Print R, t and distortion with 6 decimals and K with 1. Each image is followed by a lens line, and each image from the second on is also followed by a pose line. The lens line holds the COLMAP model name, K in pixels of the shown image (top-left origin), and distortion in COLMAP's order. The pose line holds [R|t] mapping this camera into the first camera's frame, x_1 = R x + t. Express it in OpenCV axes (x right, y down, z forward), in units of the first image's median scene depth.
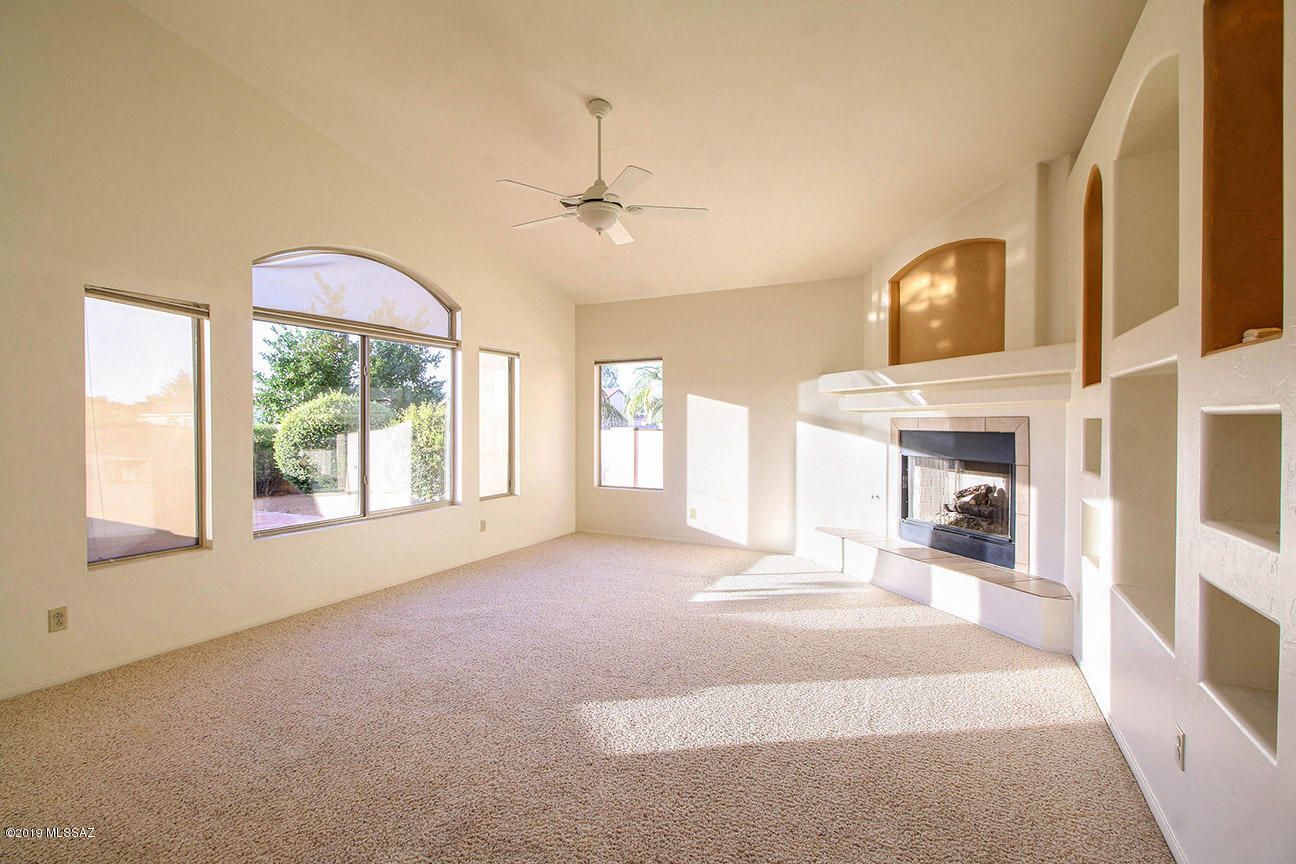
lens RADIAL K [[589.2, 0, 657.0], [0, 589.2, 430.2], [0, 0, 1]] dist [0.003009, 0.000121]
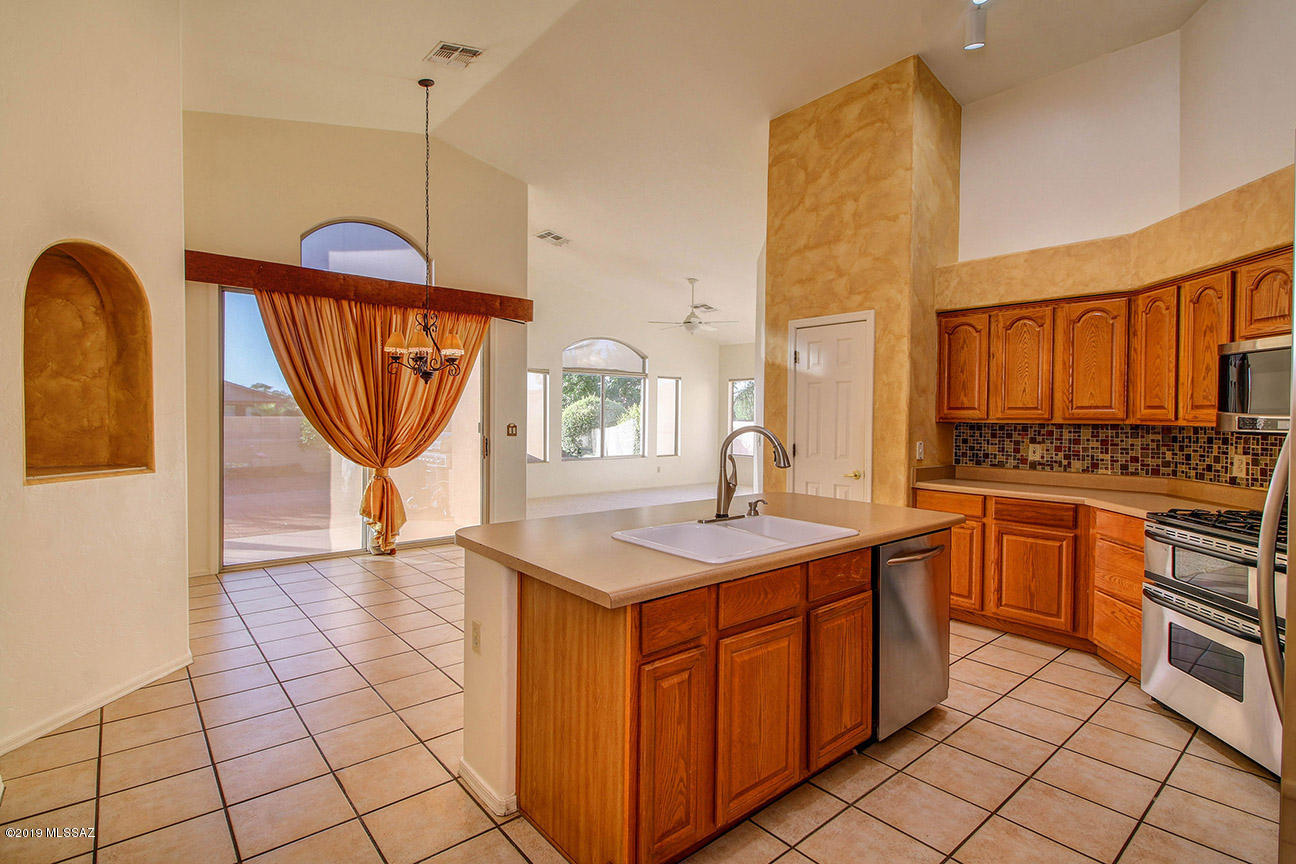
lens RADIAL K [[631.1, 0, 646.8], [0, 631.1, 429.5], [0, 0, 1]] dist [0.001275, -0.000029]
pose [[0.916585, 0.017628, -0.399451, 0.319271], [-0.014802, 0.999839, 0.010159, 0.008032], [0.399565, -0.003399, 0.916698, -0.585581]]
